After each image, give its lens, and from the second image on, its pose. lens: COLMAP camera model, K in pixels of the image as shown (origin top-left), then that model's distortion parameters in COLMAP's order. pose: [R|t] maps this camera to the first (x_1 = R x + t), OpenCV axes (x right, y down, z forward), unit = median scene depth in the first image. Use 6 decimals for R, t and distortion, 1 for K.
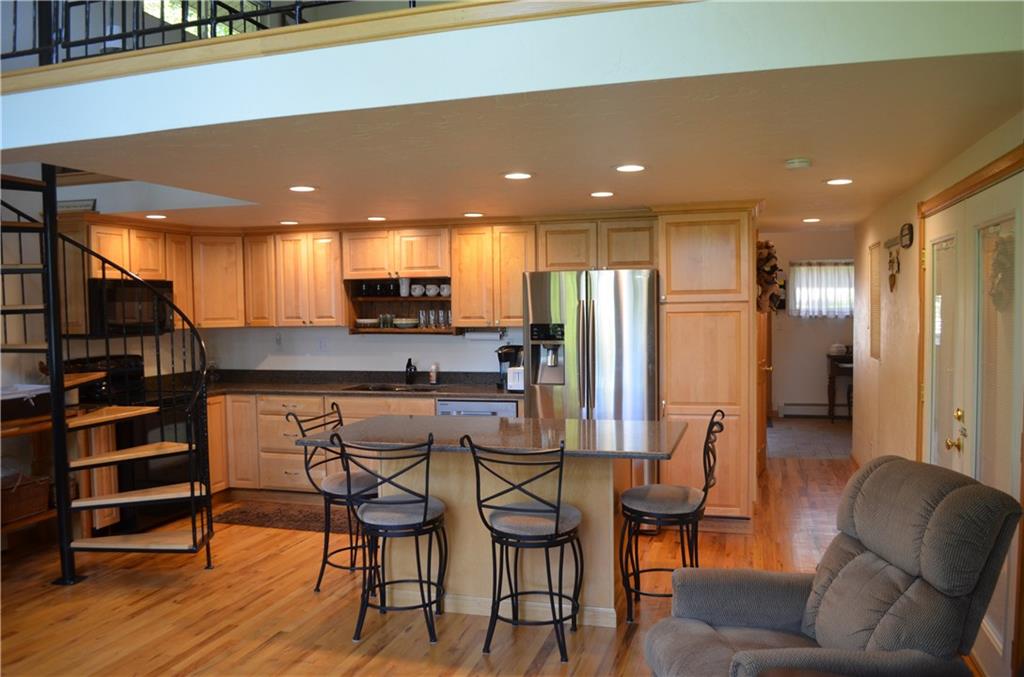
lens RADIAL K [[793.1, 0, 513.7], [0, 793.1, 342.0], [0, 0, 1]] dist [-0.071524, 0.005348]
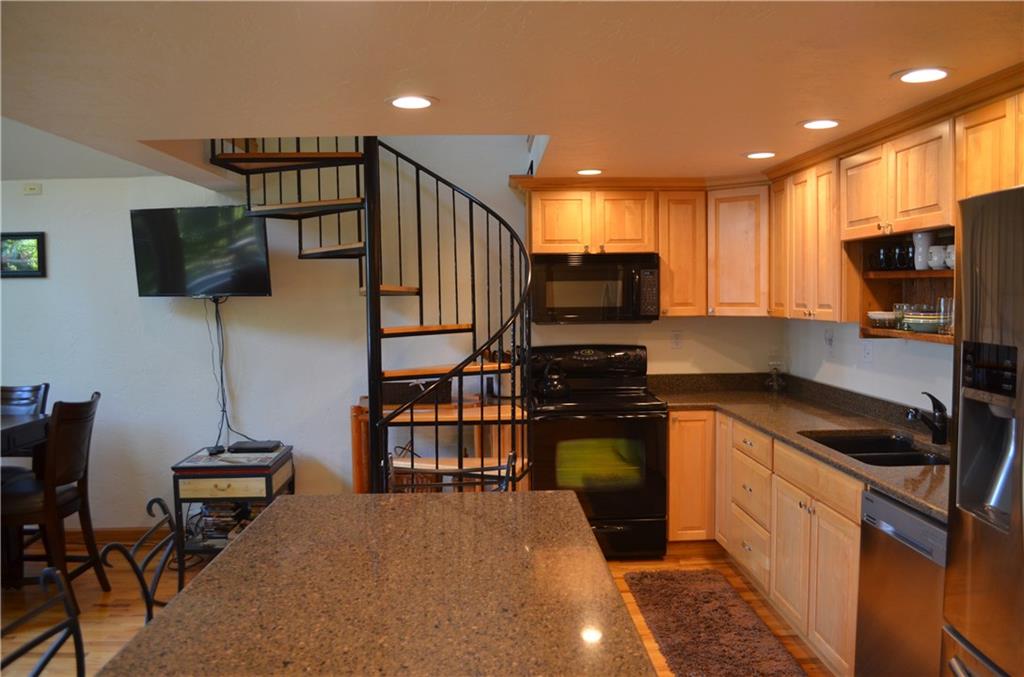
lens RADIAL K [[793.1, 0, 520.5], [0, 793.1, 334.5], [0, 0, 1]] dist [-0.071524, 0.005348]
pose [[0.324162, 0.062858, -0.943911, 0.256208], [-0.040069, 0.997807, 0.052686, -0.033645], [0.945152, 0.020743, 0.325970, 0.619981]]
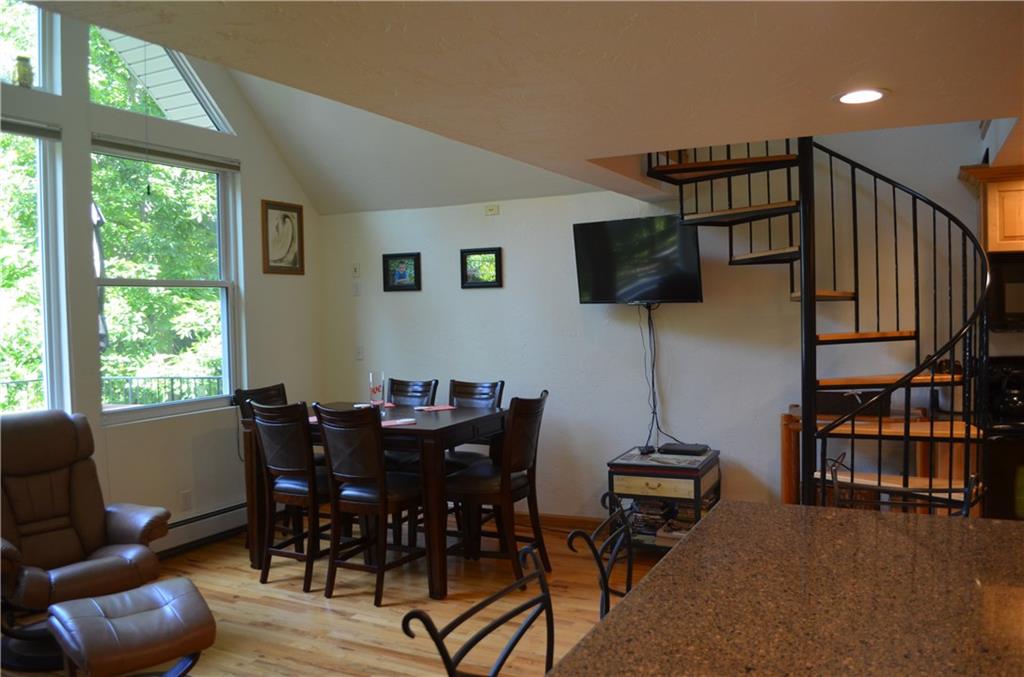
lens RADIAL K [[793.1, 0, 533.1], [0, 793.1, 335.3], [0, 0, 1]] dist [-0.071524, 0.005348]
pose [[-0.154241, 0.056707, -0.986405, 0.253198], [-0.023118, 0.997871, 0.060981, -0.032457], [0.987763, 0.032210, -0.152602, 0.598036]]
